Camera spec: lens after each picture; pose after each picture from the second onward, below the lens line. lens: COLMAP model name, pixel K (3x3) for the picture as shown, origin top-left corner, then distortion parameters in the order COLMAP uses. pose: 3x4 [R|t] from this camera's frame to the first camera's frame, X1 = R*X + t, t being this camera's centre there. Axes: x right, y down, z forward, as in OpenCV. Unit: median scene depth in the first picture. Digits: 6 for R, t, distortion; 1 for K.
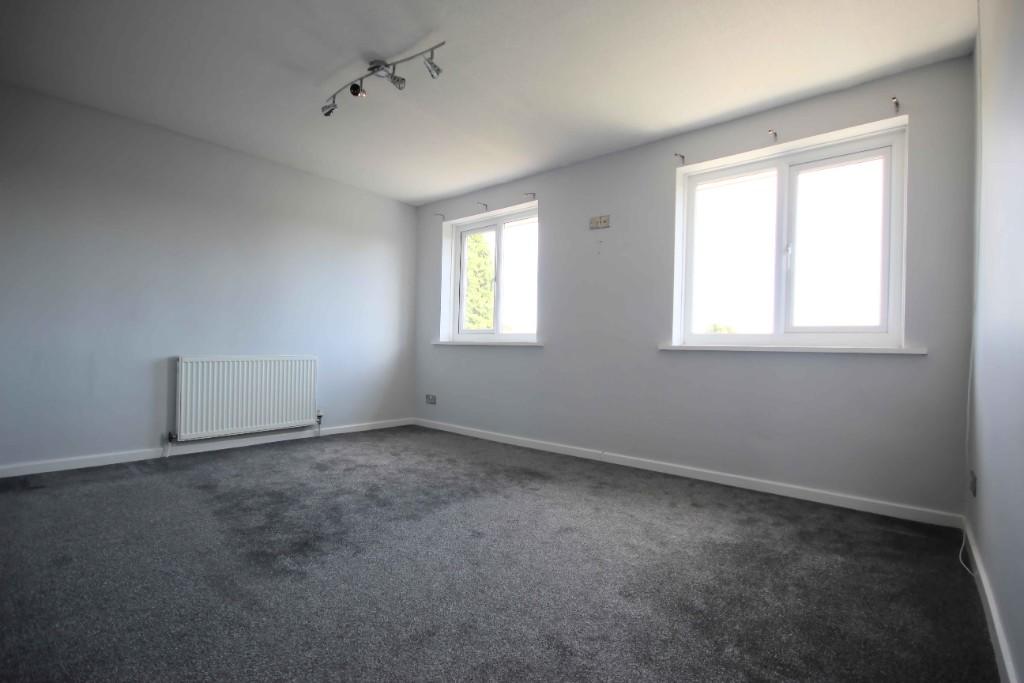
lens RADIAL K [[479.2, 0, 513.9], [0, 479.2, 349.7], [0, 0, 1]] dist [0.003154, 0.000412]
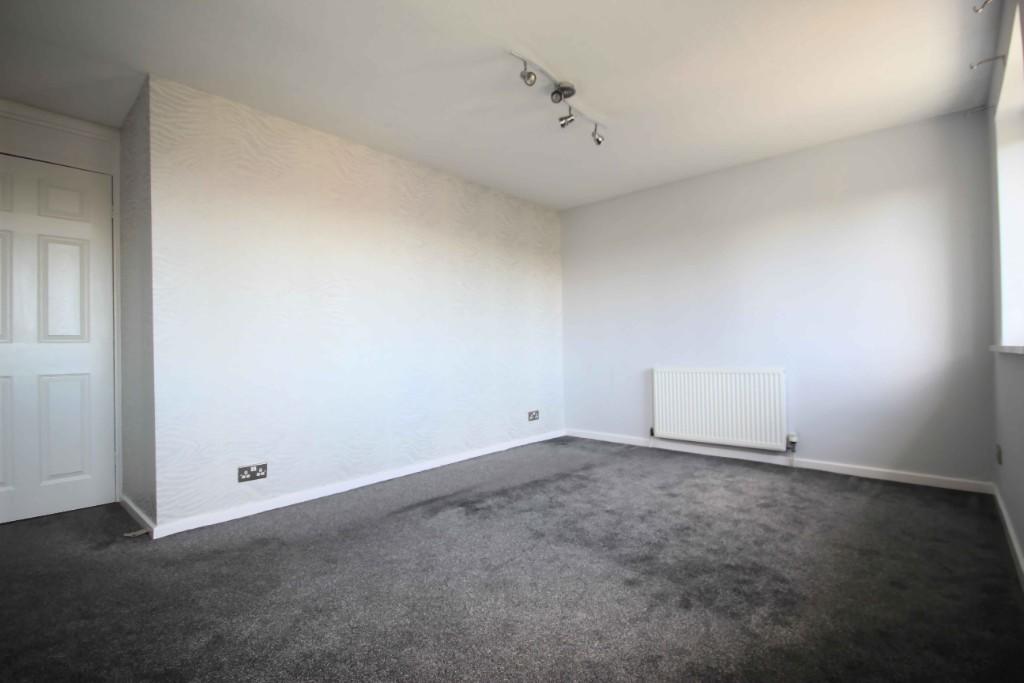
lens RADIAL K [[472.3, 0, 513.8], [0, 472.3, 346.0], [0, 0, 1]] dist [0.001355, 0.000178]
pose [[-0.047799, -0.030232, -0.998399, 0.582398], [0.008885, 0.999489, -0.030690, -0.008260], [0.998817, -0.010338, -0.047506, 0.755346]]
